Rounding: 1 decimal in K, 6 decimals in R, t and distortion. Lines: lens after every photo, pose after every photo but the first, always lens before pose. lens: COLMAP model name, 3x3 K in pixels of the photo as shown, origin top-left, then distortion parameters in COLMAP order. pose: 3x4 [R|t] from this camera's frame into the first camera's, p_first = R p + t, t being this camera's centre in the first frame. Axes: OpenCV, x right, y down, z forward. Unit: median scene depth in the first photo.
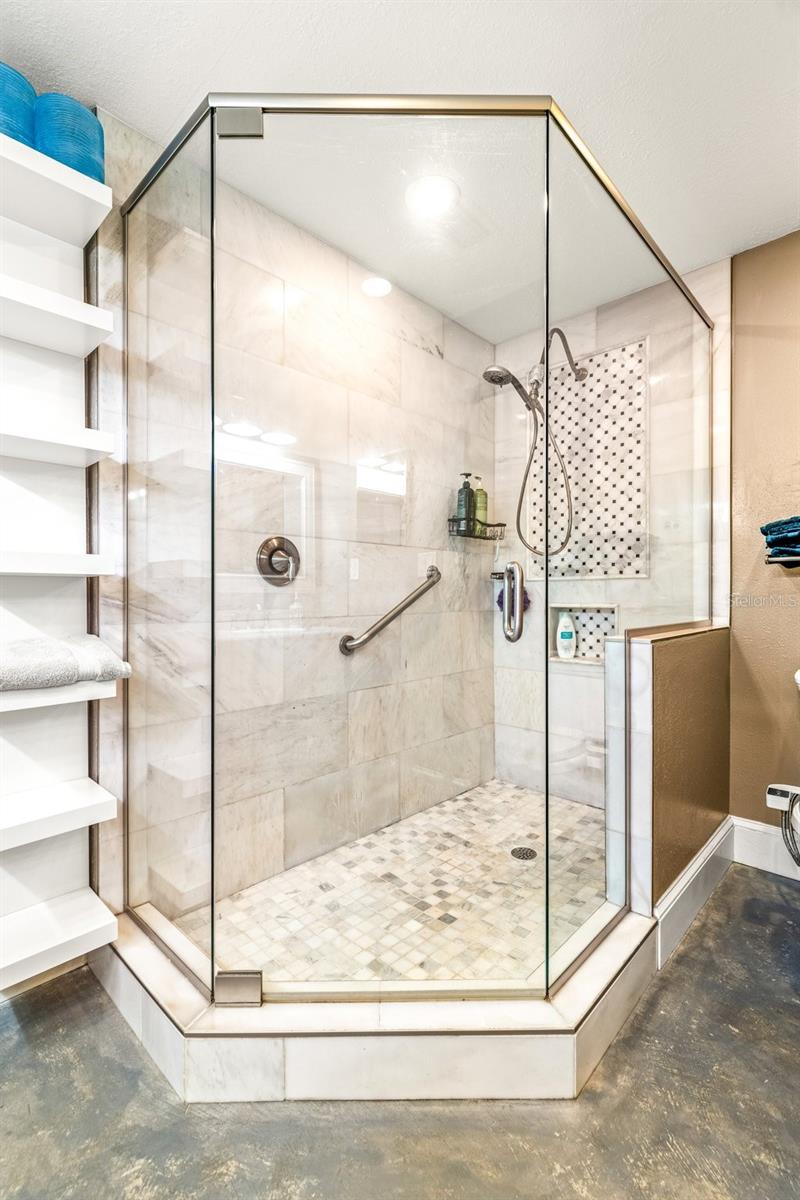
lens RADIAL K [[538.8, 0, 400.8], [0, 538.8, 596.1], [0, 0, 1]] dist [0.003559, 0.000825]
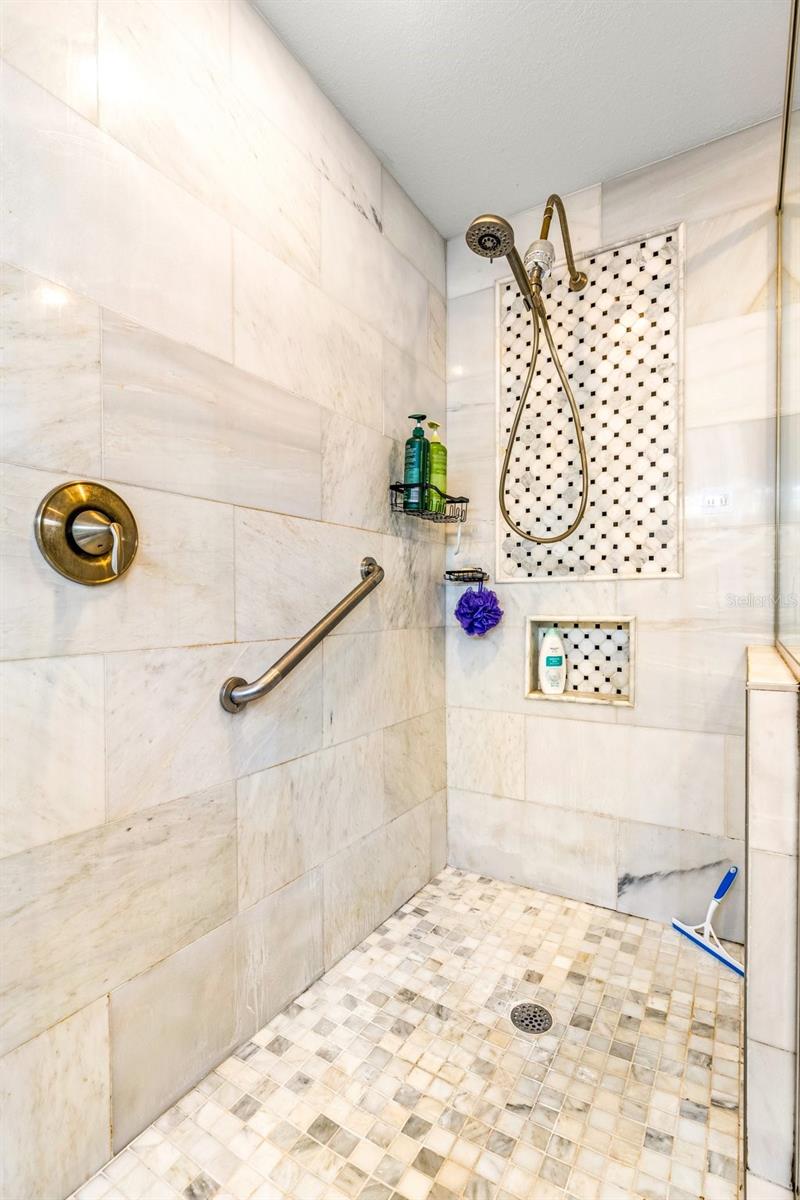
lens RADIAL K [[562.0, 0, 386.1], [0, 562.0, 616.4], [0, 0, 1]] dist [-0.001315, -0.000153]
pose [[0.980260, -0.008205, 0.197543, -0.055942], [0.004818, 0.999833, 0.017621, 0.001307], [-0.197654, -0.016322, 0.980136, 0.379521]]
